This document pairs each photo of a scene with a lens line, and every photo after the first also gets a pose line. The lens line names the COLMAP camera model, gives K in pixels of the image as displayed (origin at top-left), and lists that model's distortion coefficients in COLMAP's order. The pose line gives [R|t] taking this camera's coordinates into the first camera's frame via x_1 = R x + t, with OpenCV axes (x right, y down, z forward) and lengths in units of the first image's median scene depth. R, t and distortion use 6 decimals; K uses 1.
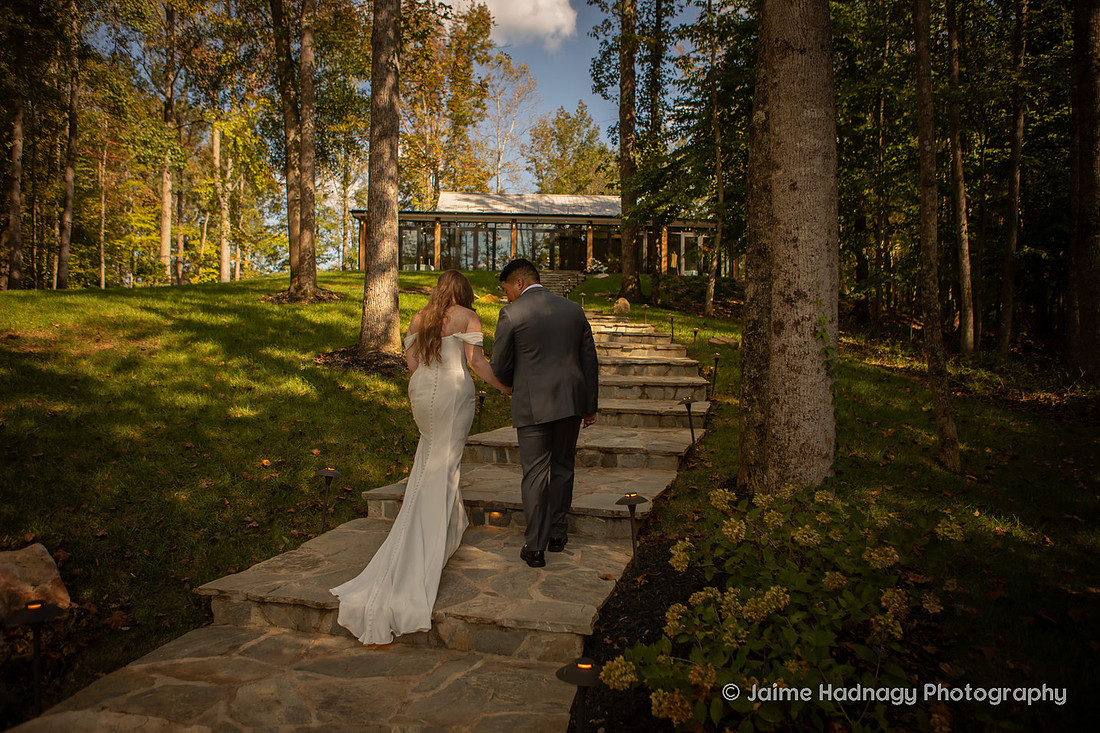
lens RADIAL K [[795.6, 0, 550.0], [0, 795.6, 366.5], [0, 0, 1]] dist [-0.064964, 0.005375]
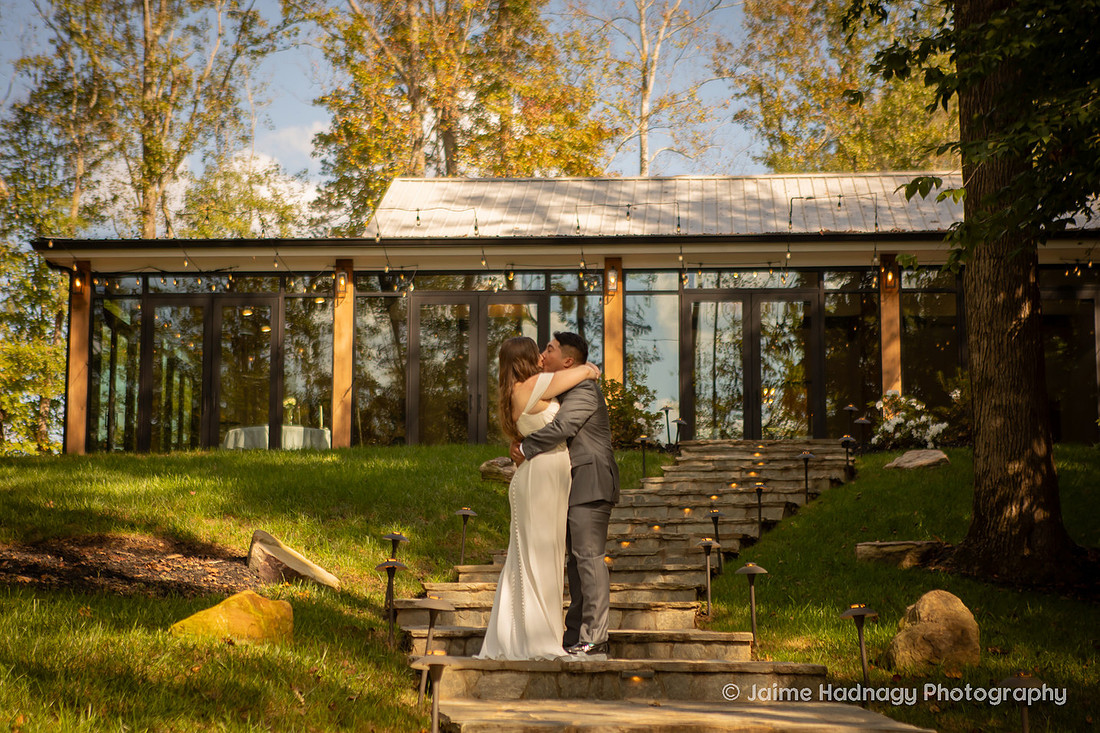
lens RADIAL K [[2367.4, 0, 513.2], [0, 2367.4, 332.9], [0, 0, 1]] dist [0.187718, 0.054209]
pose [[0.990587, -0.026873, -0.134219, 0.025168], [0.005182, 0.987199, -0.159406, -0.020999], [0.136784, 0.157210, 0.978046, 0.147836]]
